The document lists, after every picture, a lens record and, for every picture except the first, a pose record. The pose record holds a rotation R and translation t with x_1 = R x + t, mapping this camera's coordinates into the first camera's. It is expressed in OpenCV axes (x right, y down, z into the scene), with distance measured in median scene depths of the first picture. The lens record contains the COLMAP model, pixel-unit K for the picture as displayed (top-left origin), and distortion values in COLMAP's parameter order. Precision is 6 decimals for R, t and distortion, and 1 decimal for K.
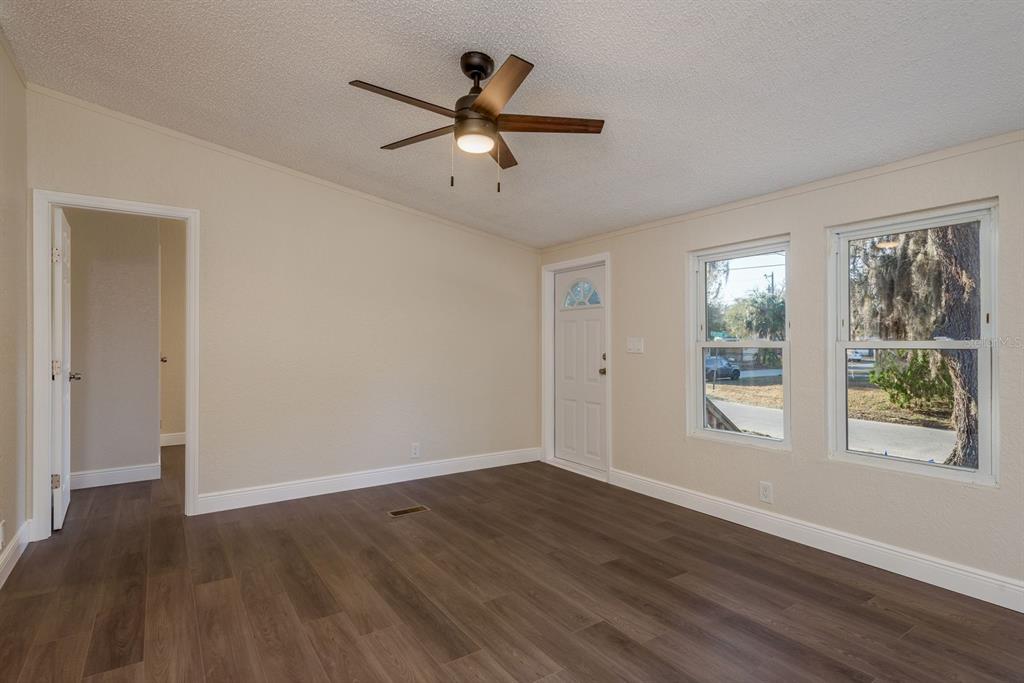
lens RADIAL K [[518.9, 0, 512.0], [0, 518.9, 341.5], [0, 0, 1]] dist [-0.002171, -0.000805]
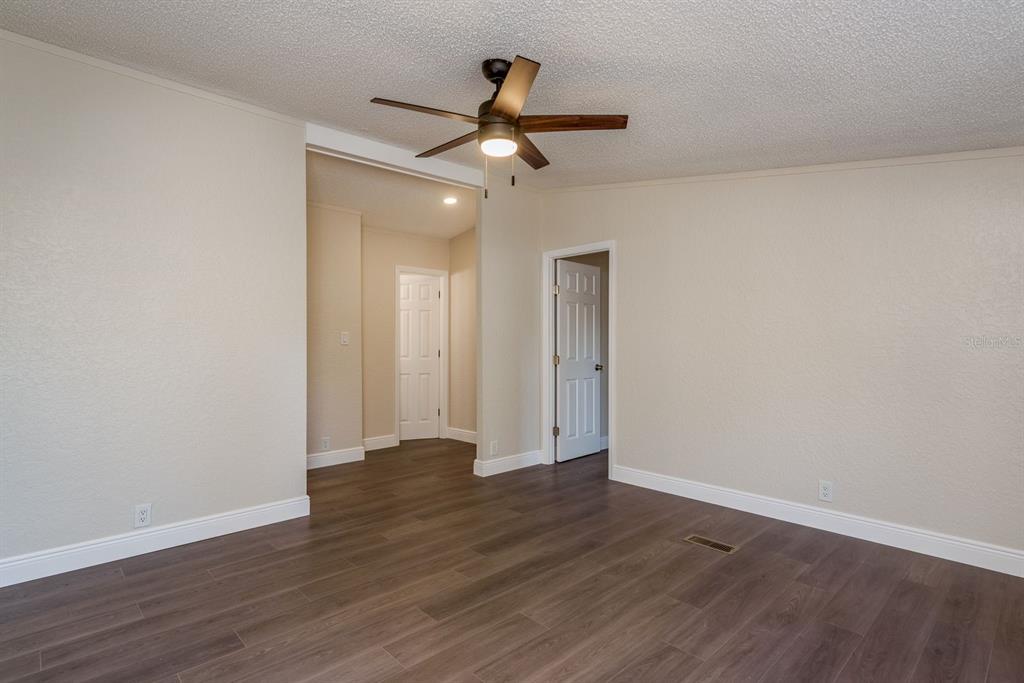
lens RADIAL K [[500.7, 0, 512.0], [0, 500.7, 341.5], [0, 0, 1]] dist [-0.000294, -0.000632]
pose [[0.165229, -0.001801, -0.986254, 0.711297], [-0.005718, 0.999980, -0.002784, -0.005575], [0.986239, 0.006099, 0.165215, 0.670969]]
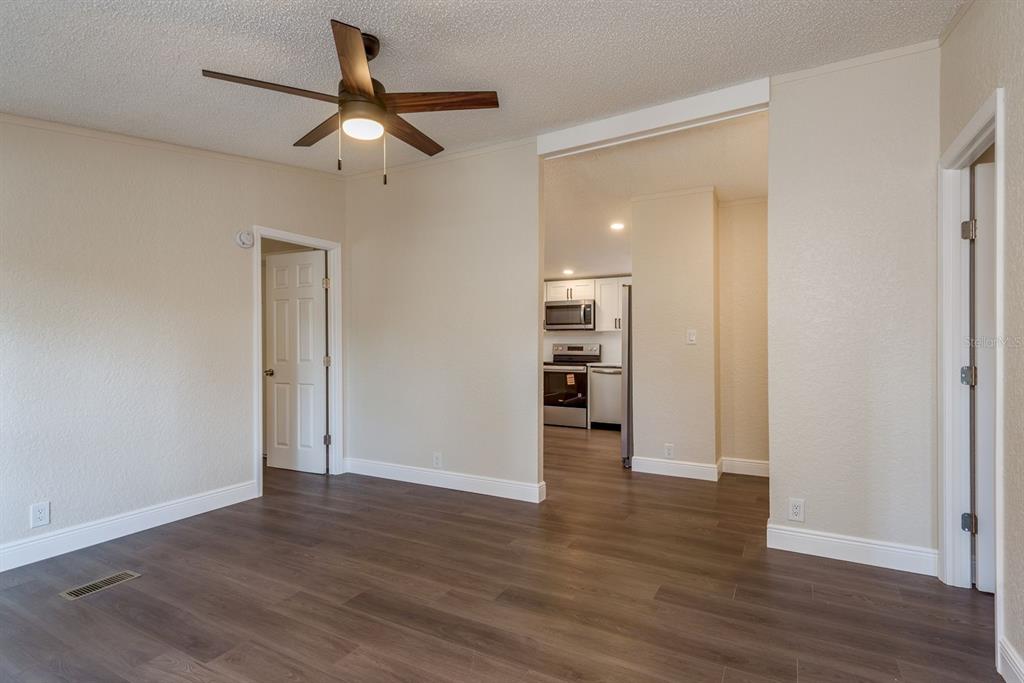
lens RADIAL K [[507.9, 0, 527.6], [0, 507.9, 349.7], [0, 0, 1]] dist [0.002327, -0.000329]
pose [[-0.881029, 0.005326, -0.473032, 0.077540], [-0.003652, 0.999830, 0.018058, -0.006170], [0.473048, 0.017637, -0.880860, 1.520118]]
